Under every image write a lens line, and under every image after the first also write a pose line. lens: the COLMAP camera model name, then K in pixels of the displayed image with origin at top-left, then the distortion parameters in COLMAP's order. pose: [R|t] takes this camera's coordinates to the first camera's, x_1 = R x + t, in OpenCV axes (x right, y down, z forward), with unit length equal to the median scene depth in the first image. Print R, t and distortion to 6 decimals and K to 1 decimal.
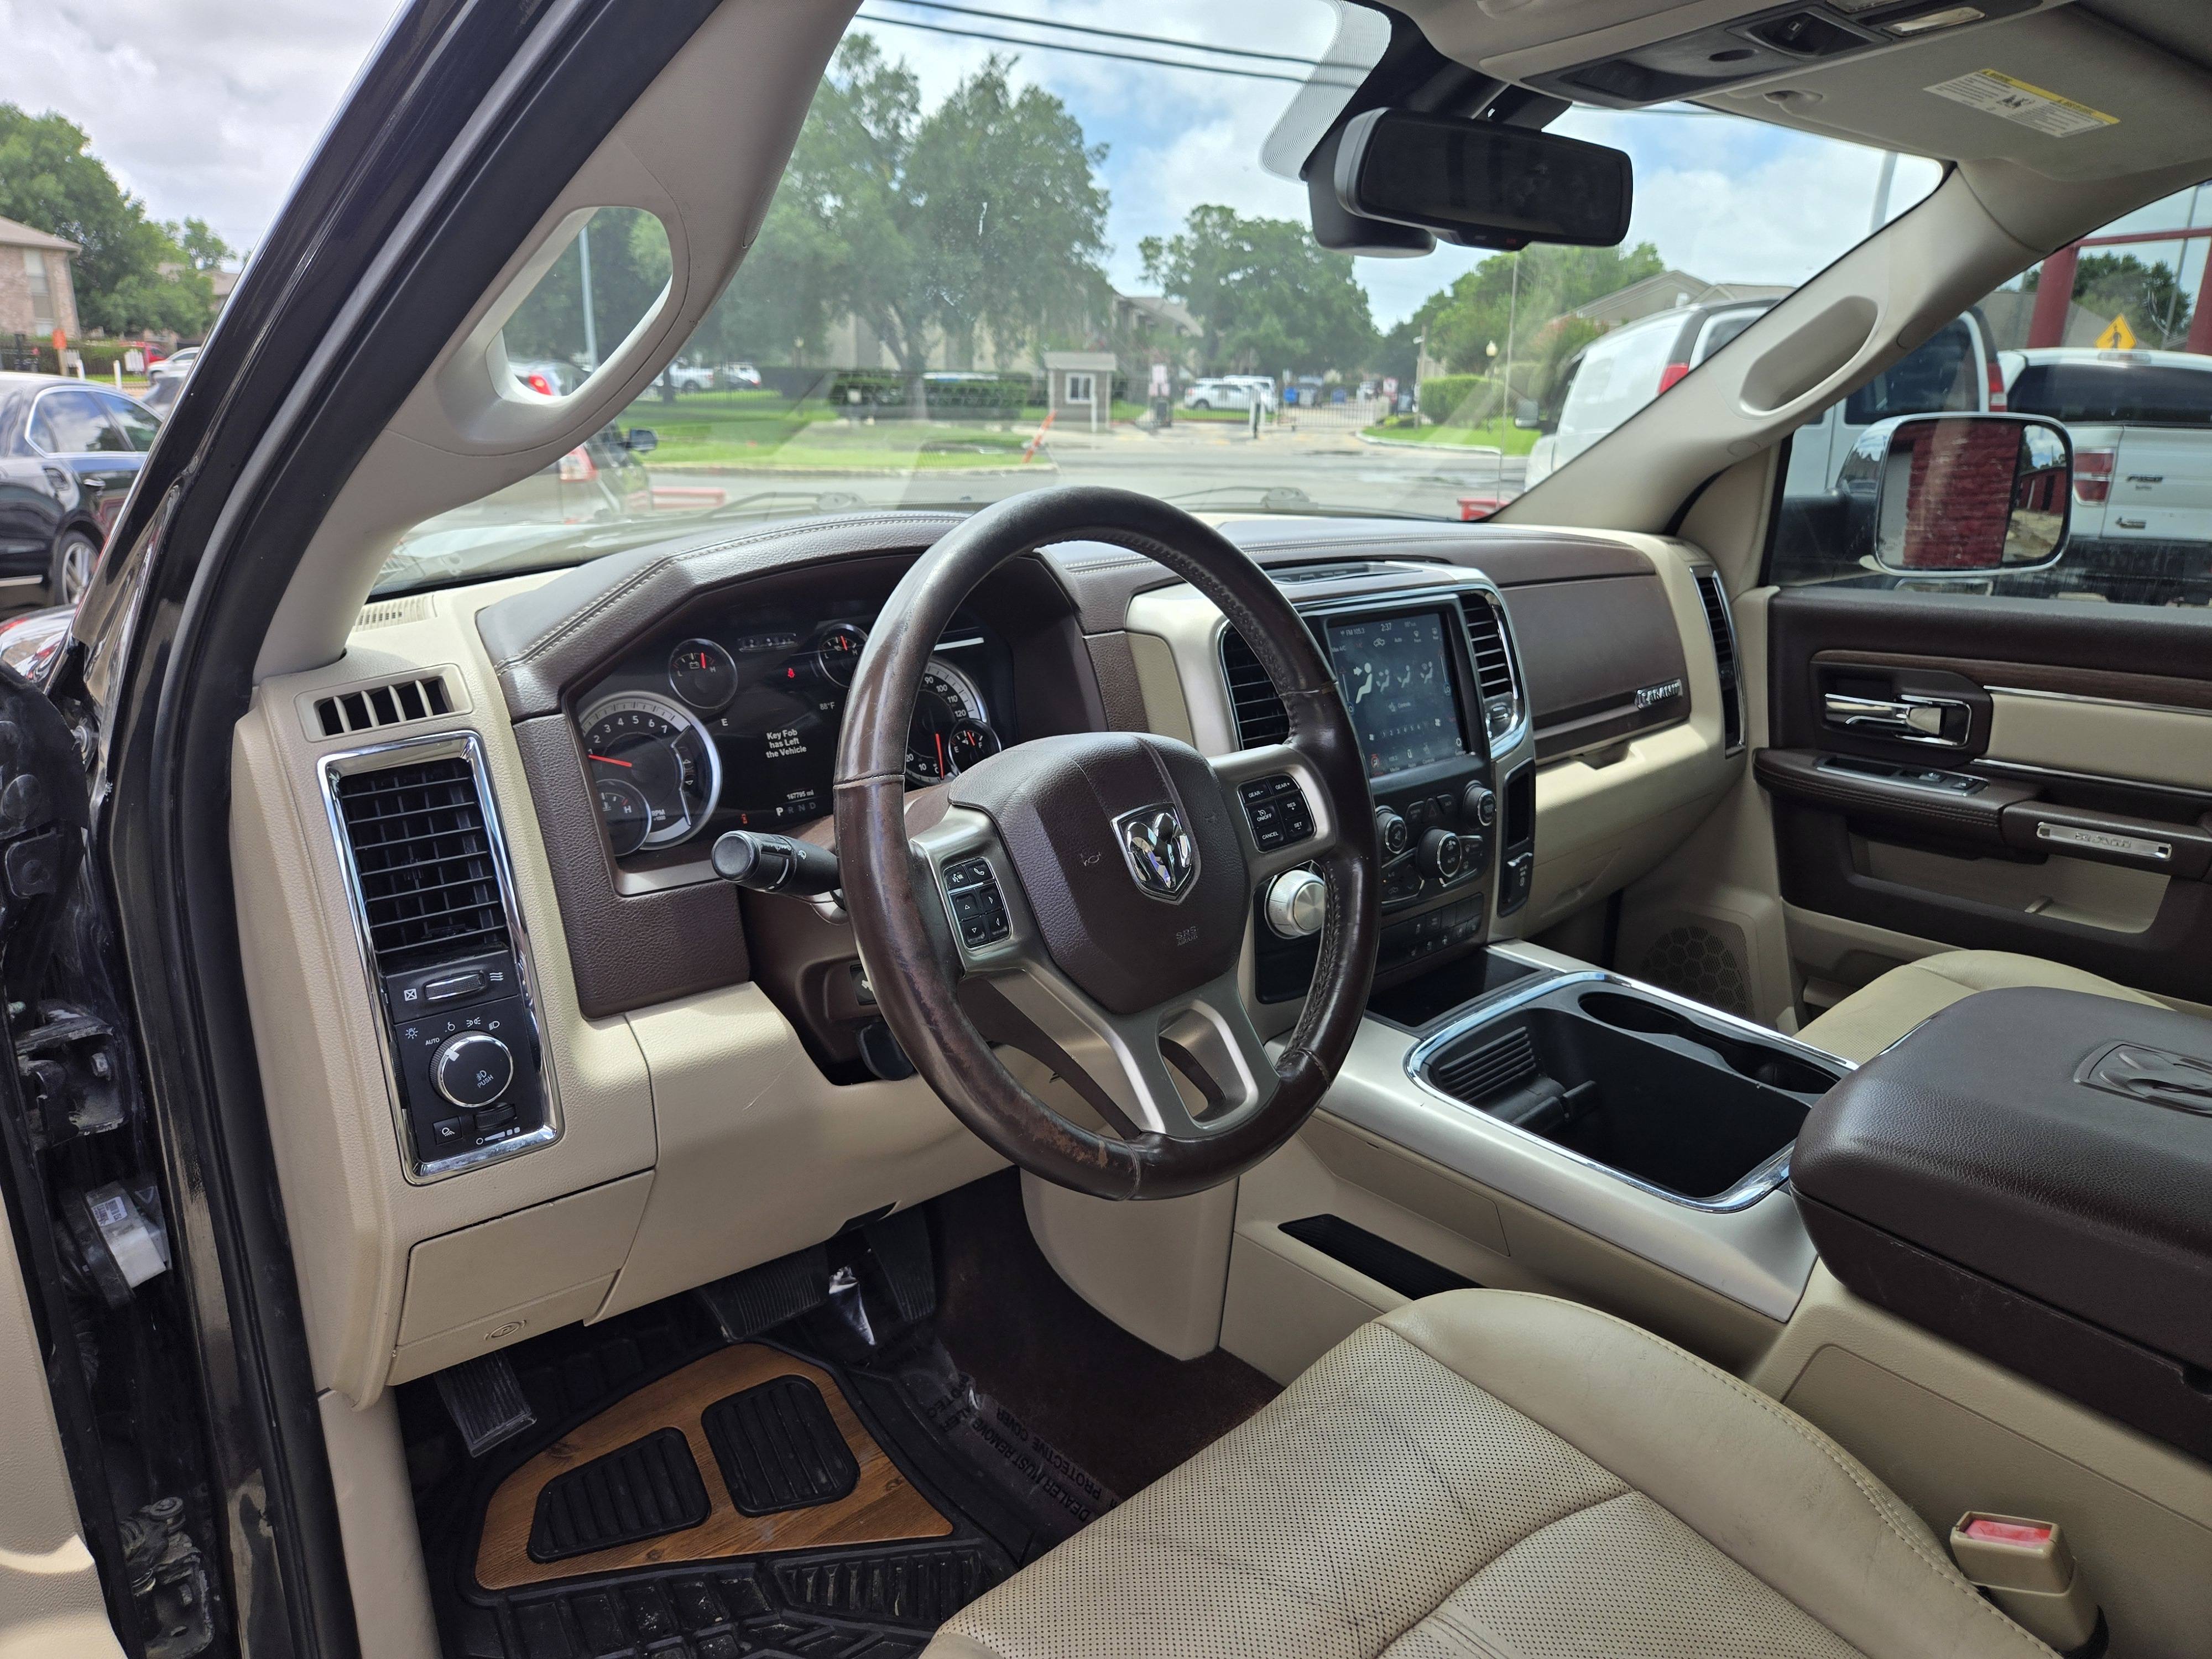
lens RADIAL K [[1522.8, 0, 1108.9], [0, 1522.8, 839.7], [0, 0, 1]] dist [0.030028, -0.030776]
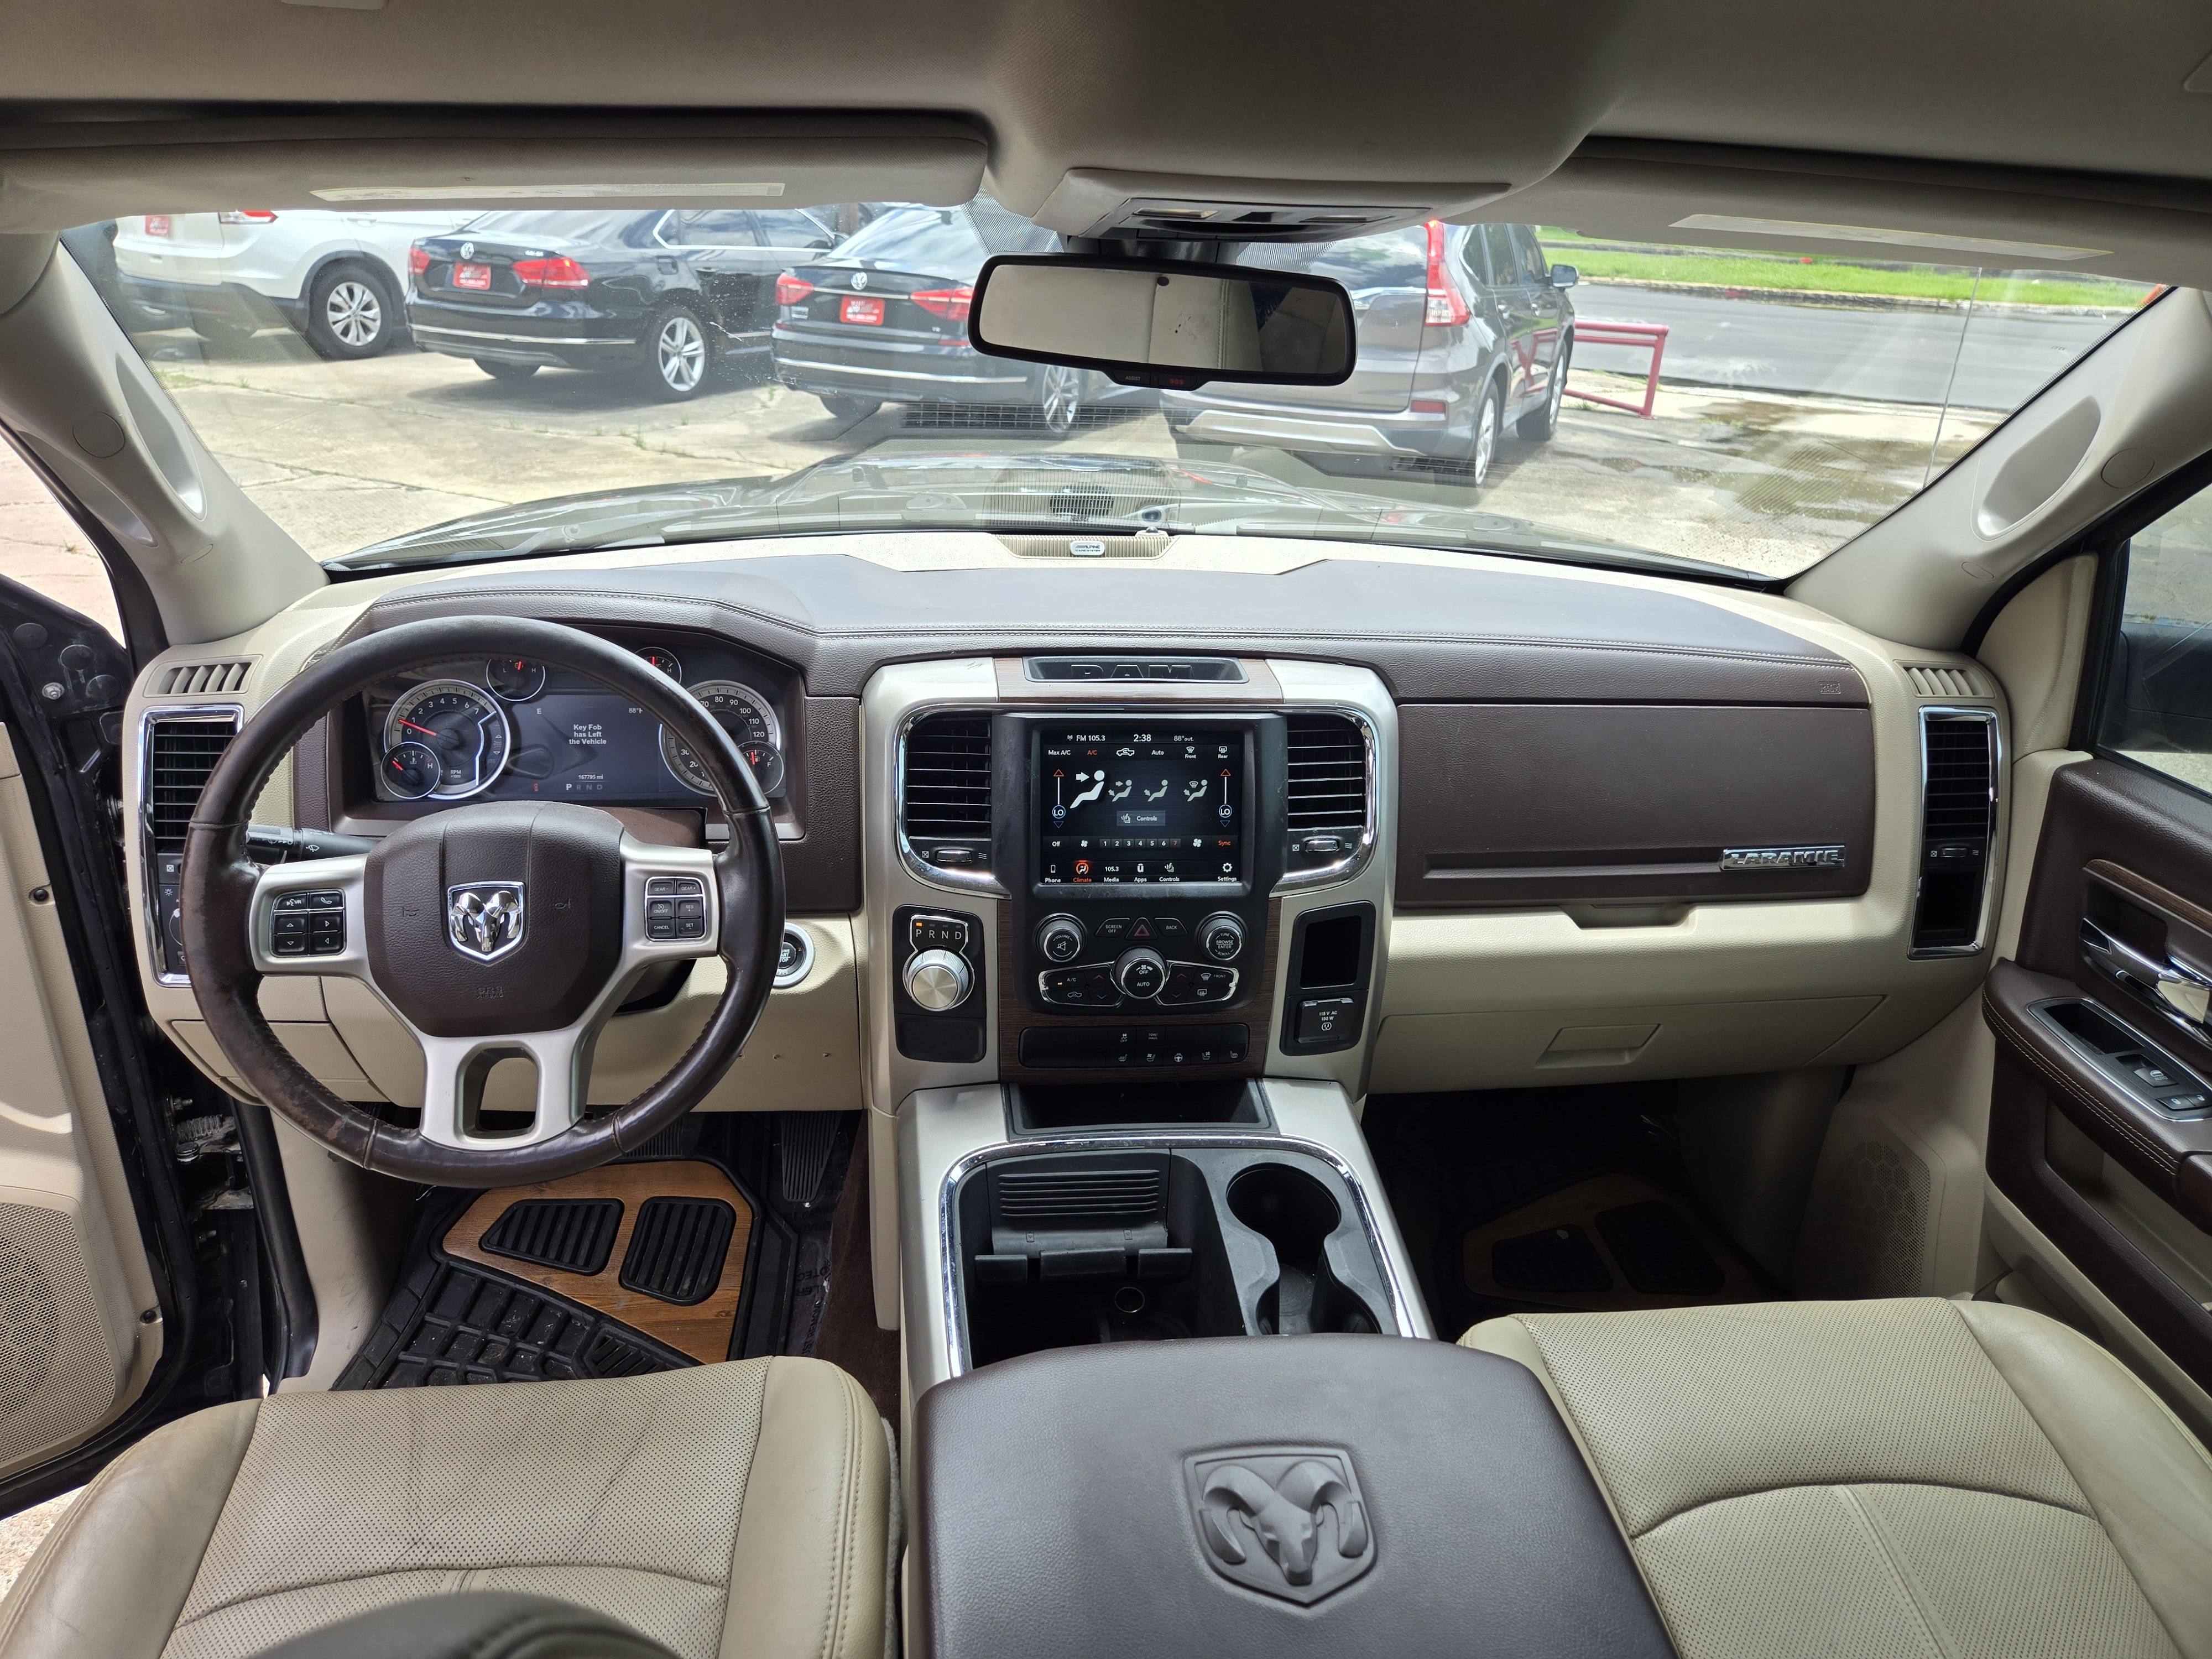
lens RADIAL K [[1522.8, 0, 1082.7], [0, 1522.8, 821.7], [0, 0, 1]] dist [0.030028, -0.030776]
pose [[0.779663, 0.258833, -0.570203, 0.739972], [-0.194007, 0.965617, 0.173049, -0.254725], [0.595388, -0.024297, 0.803071, 0.195462]]
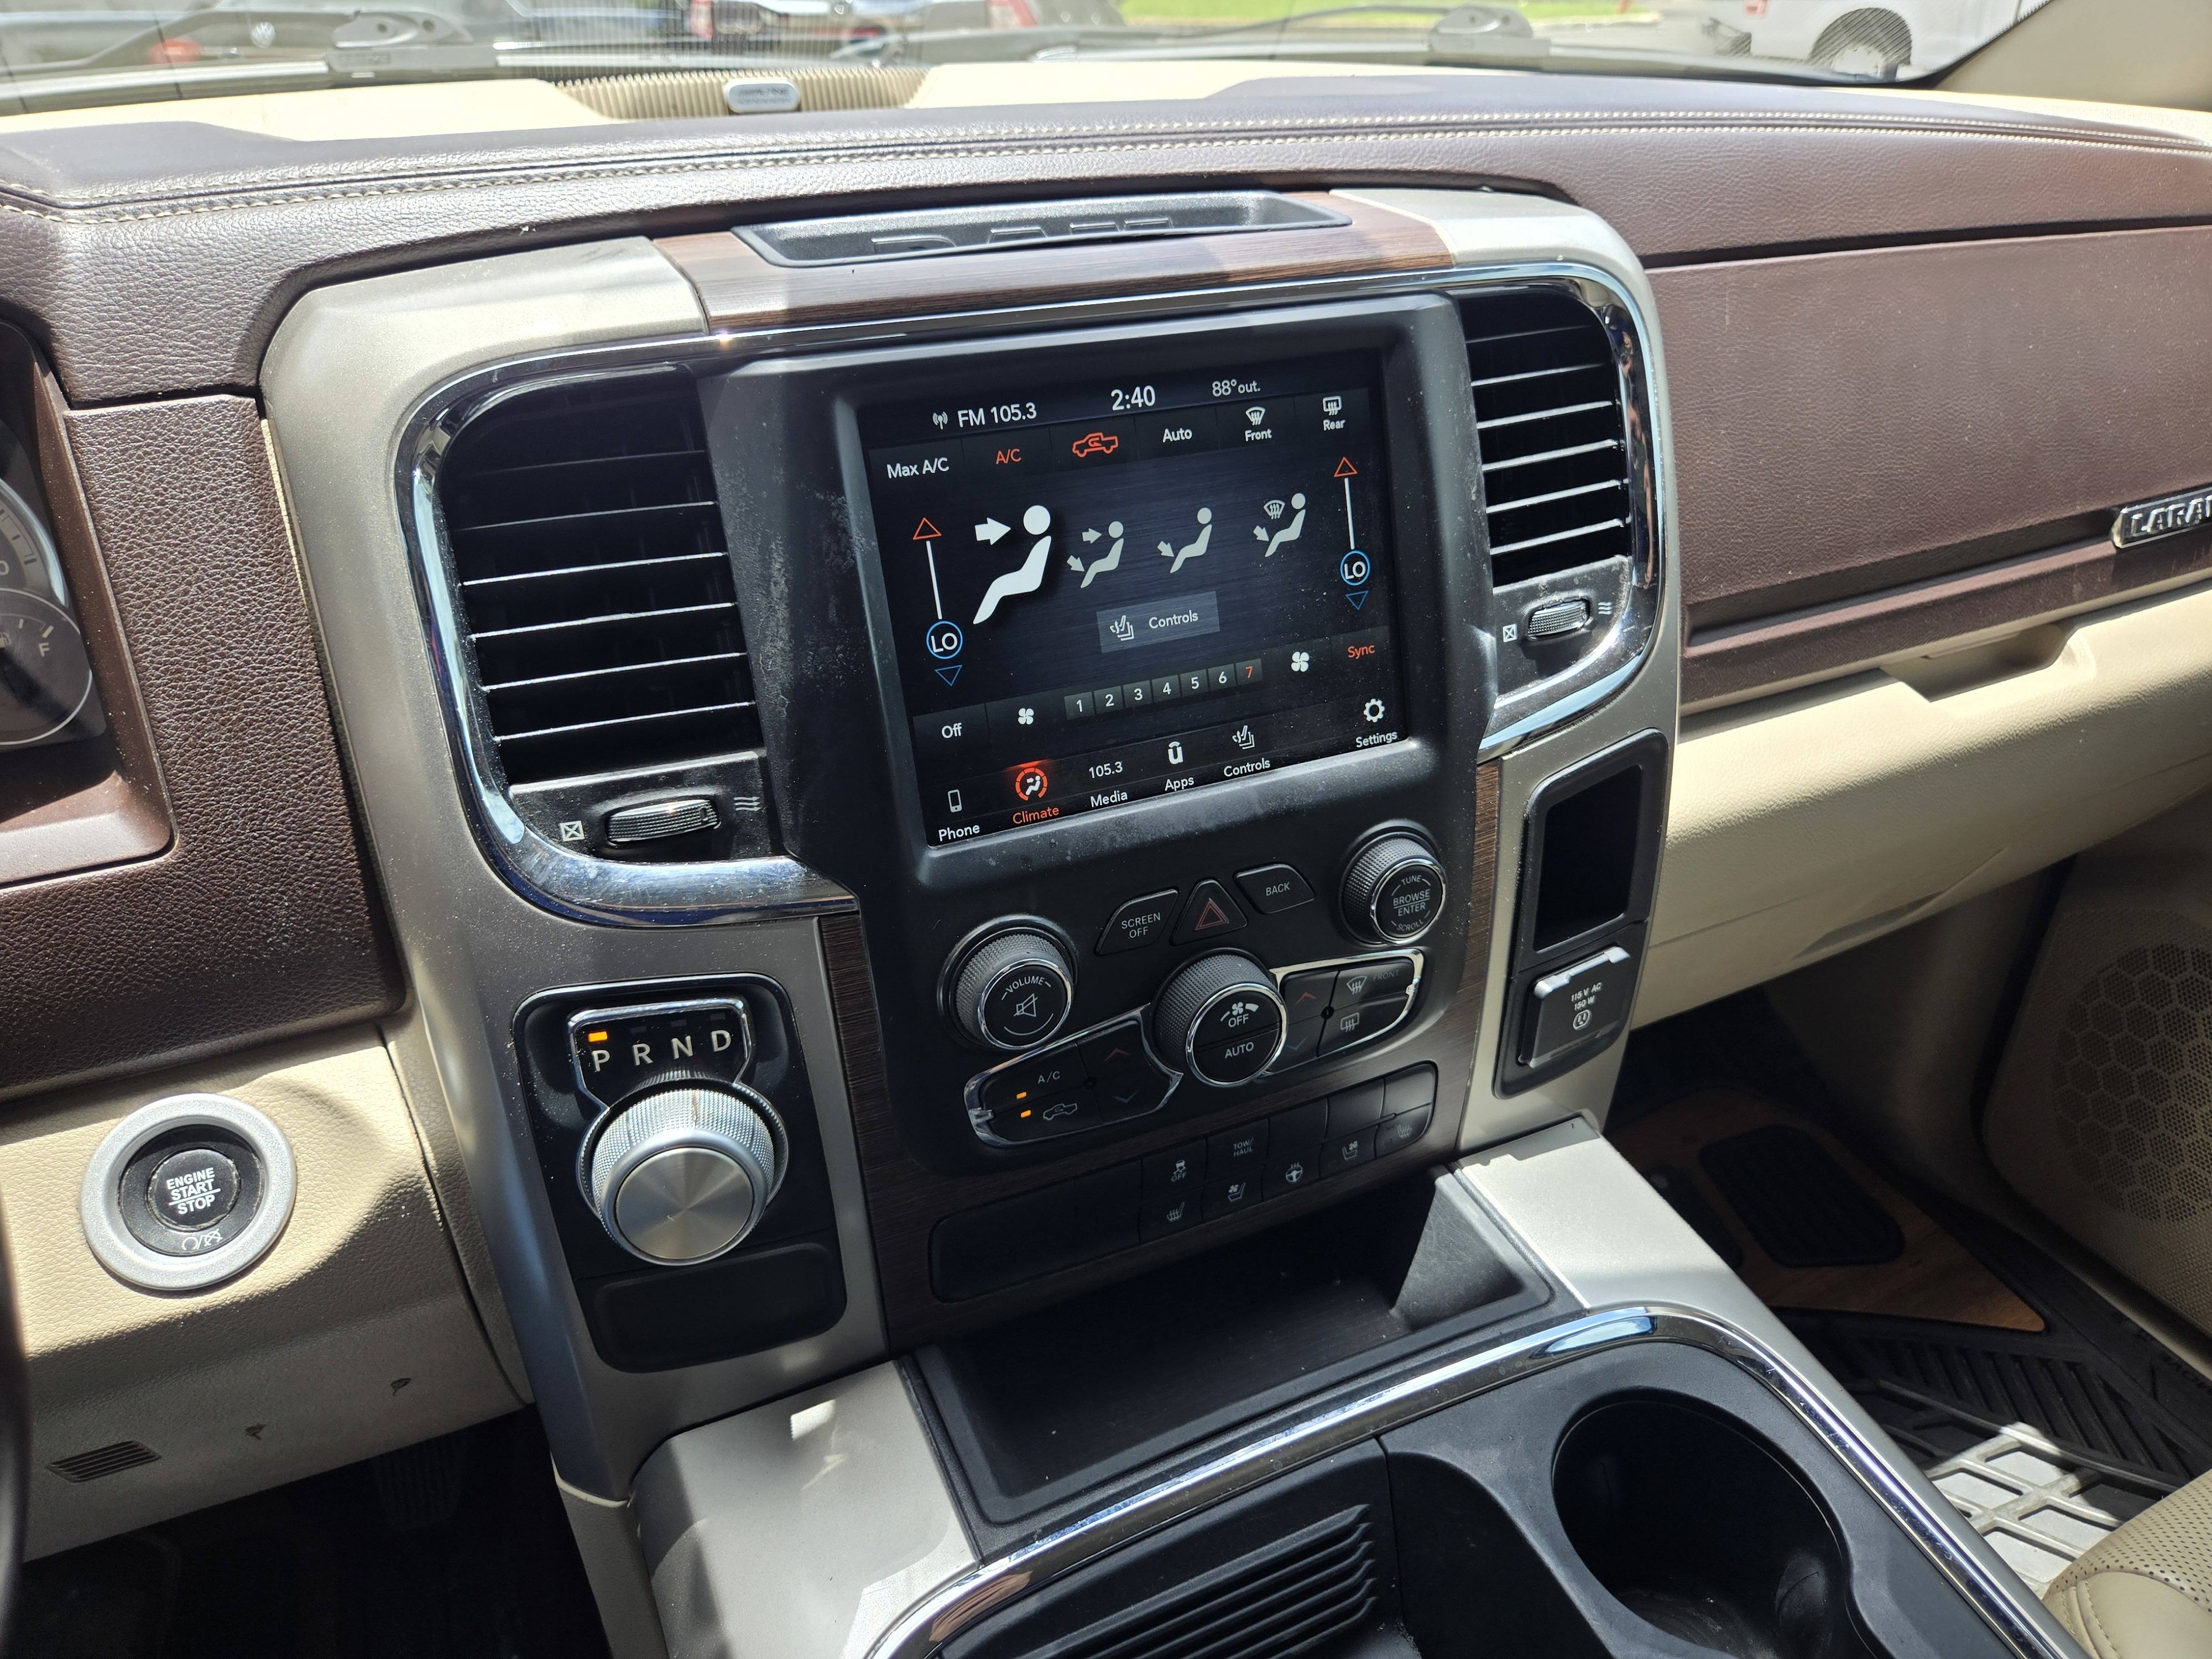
lens RADIAL K [[1522.8, 0, 1121.2], [0, 1522.8, 814.8], [0, 0, 1]] dist [0.030028, -0.030776]
pose [[0.940471, 0.150869, -0.304553, 0.308351], [-0.074948, 0.966079, 0.247134, -0.136202], [0.331507, -0.209597, 0.919876, 0.669412]]
